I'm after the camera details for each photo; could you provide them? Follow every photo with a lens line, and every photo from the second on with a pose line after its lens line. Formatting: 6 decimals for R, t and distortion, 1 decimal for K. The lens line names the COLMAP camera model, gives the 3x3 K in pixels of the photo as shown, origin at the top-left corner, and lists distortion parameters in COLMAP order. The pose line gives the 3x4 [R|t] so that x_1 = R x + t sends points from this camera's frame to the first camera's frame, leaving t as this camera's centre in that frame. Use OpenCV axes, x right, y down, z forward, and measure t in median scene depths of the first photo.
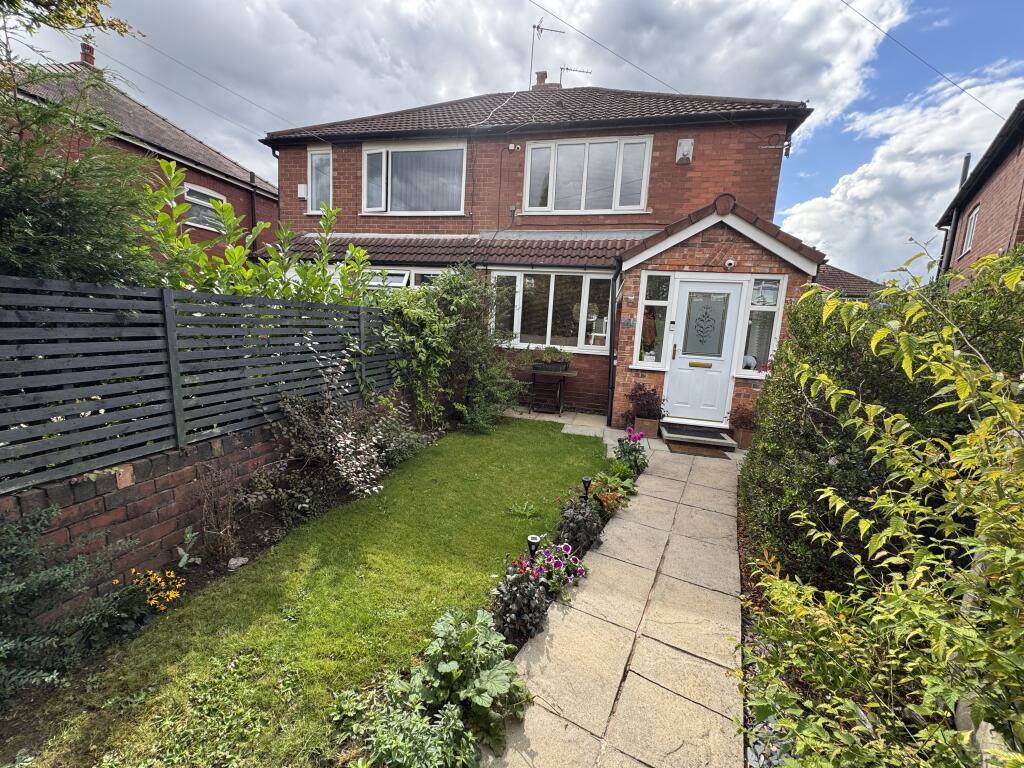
lens RADIAL K [[407.7, 0, 511.6], [0, 407.7, 384.2], [0, 0, 1]] dist [-0.003005, 0.000543]
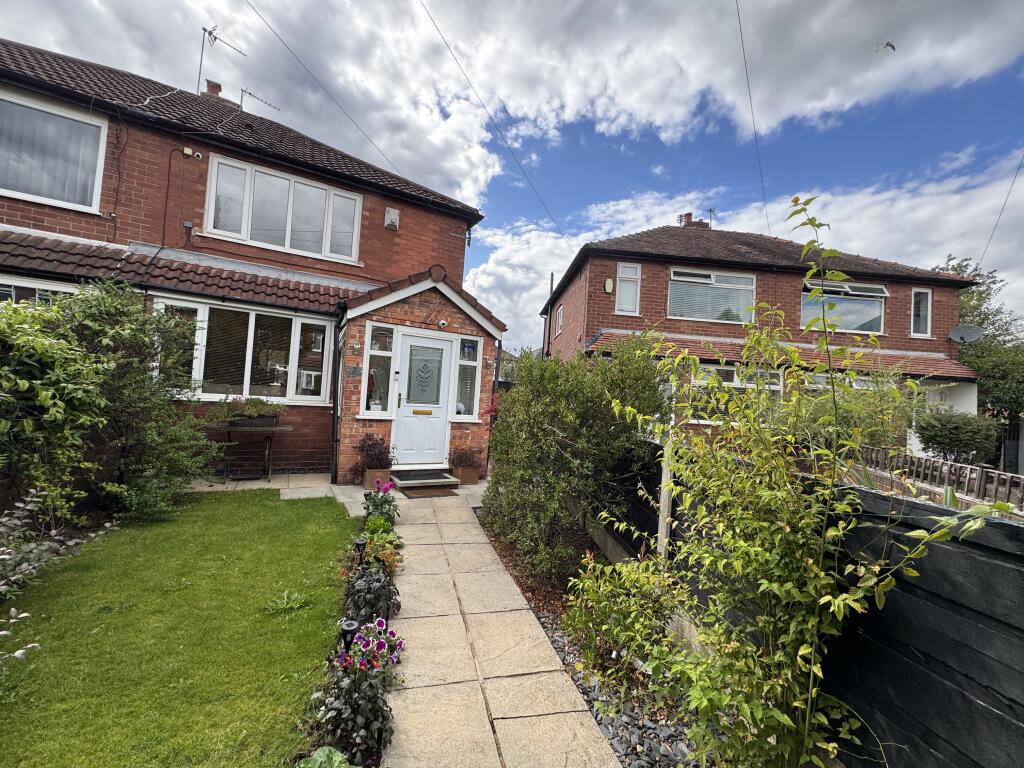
lens RADIAL K [[407.7, 0, 511.6], [0, 407.7, 384.2], [0, 0, 1]] dist [-0.003005, 0.000543]
pose [[0.725628, 0.009883, 0.688016, -0.101380], [0.077248, 0.992406, -0.095727, 0.000713], [-0.683737, 0.122610, 0.719354, 0.048219]]
